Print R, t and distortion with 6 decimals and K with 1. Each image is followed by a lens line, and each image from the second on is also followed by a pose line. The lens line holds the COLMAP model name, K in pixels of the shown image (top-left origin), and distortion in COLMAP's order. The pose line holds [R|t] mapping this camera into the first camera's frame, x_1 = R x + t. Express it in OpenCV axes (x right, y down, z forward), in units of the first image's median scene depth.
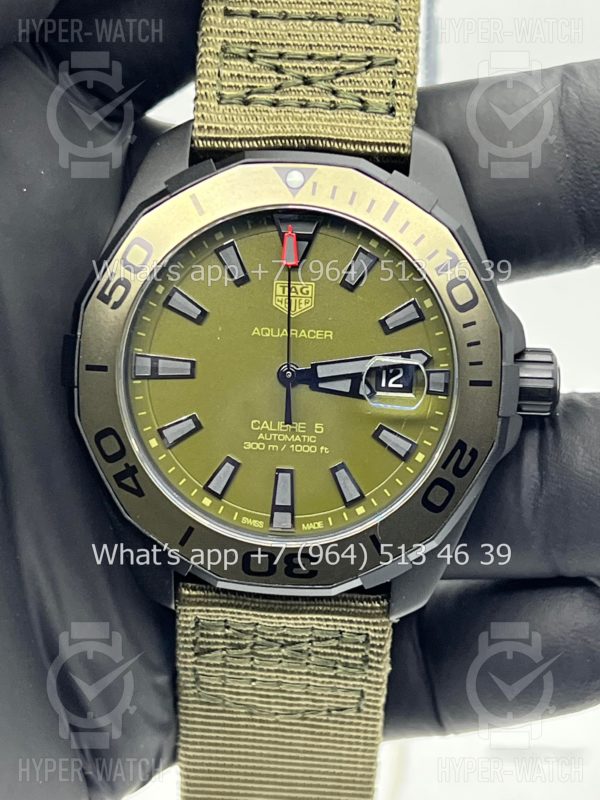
lens RADIAL K [[1805.3, 0, 307.7], [0, 1805.3, 401.8], [0, 0, 1]] dist [0.317709, 0.000000]
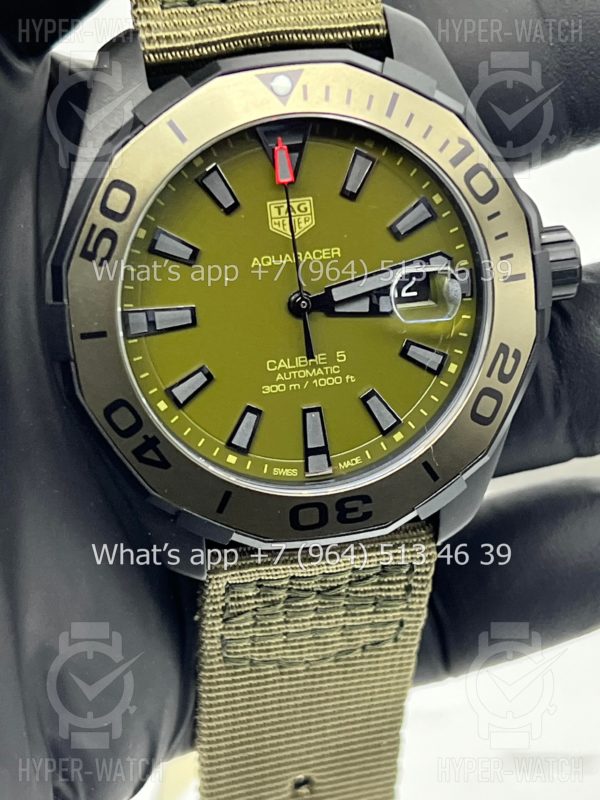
lens RADIAL K [[1805.3, 0, 302.6], [0, 1805.3, 382.9], [0, 0, 1]] dist [0.317709, 0.000000]
pose [[0.964594, -0.181613, 0.191248, -0.185727], [0.164742, 0.981169, 0.100829, -0.065947], [-0.205959, -0.065752, 0.976349, 0.121566]]
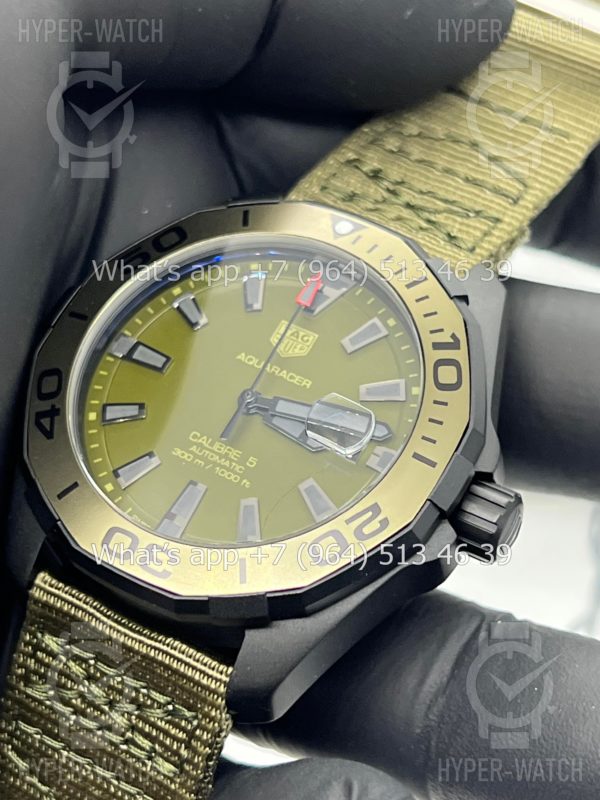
lens RADIAL K [[1805.3, 0, 295.8], [0, 1805.3, 398.5], [0, 0, 1]] dist [0.317709, 0.000000]
pose [[0.879976, 0.342908, -0.328718, 0.315646], [-0.462187, 0.777838, -0.425854, 0.369075], [0.109661, 0.526670, 0.842967, 0.206495]]
